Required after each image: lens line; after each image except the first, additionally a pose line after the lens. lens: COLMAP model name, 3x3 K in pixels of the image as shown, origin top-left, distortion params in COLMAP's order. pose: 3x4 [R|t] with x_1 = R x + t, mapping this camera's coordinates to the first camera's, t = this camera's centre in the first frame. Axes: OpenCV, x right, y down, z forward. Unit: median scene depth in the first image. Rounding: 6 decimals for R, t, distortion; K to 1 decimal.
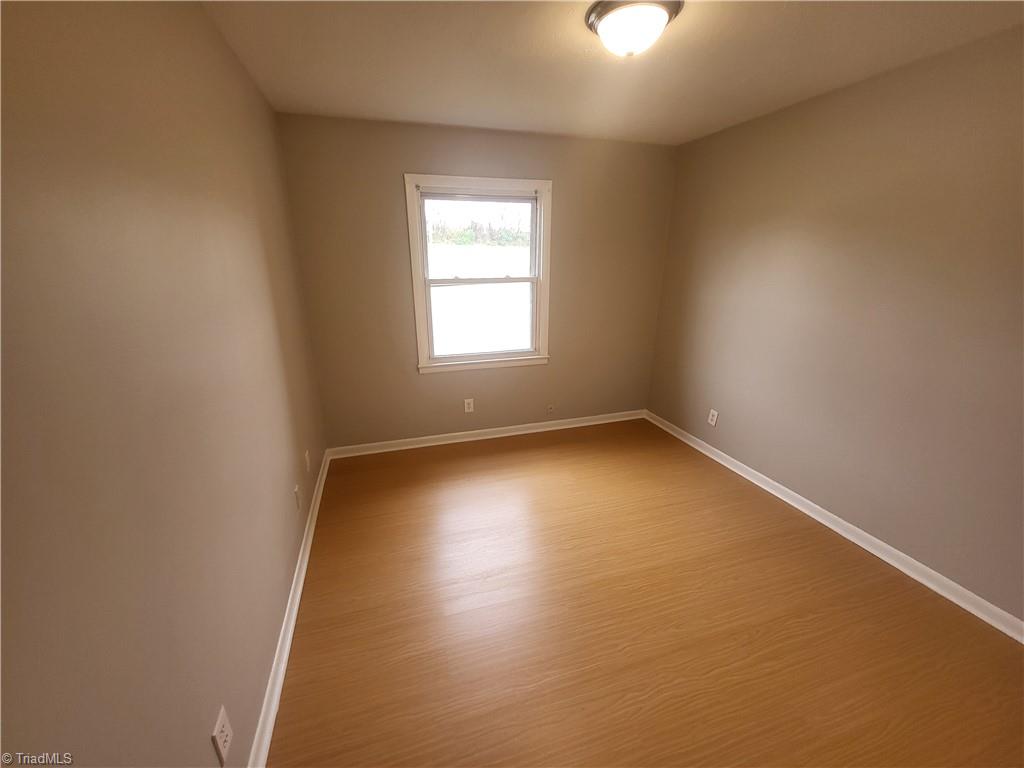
lens RADIAL K [[405.2, 0, 514.2], [0, 405.2, 384.4], [0, 0, 1]] dist [0.000862, -0.000795]
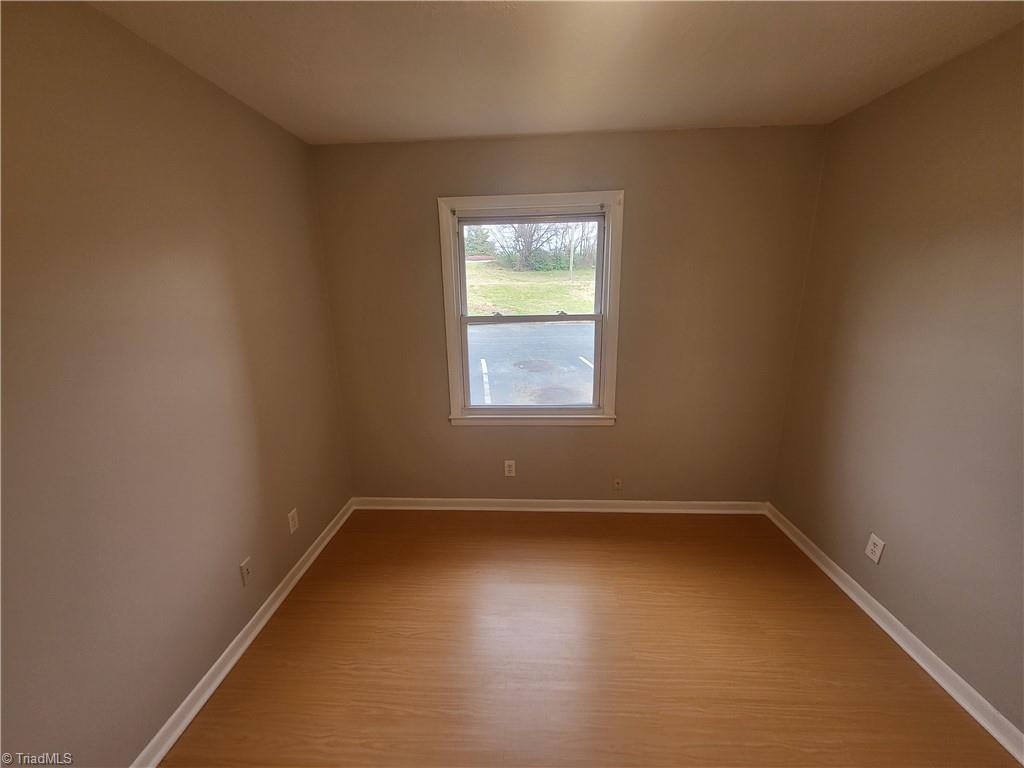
lens RADIAL K [[405.2, 0, 512.3], [0, 405.2, 386.5], [0, 0, 1]] dist [0.000862, -0.000795]
pose [[0.938265, 0.061716, -0.340366, 0.171368], [-0.087767, 0.994230, -0.061666, -0.066080], [0.334597, 0.087732, 0.938269, 0.234843]]
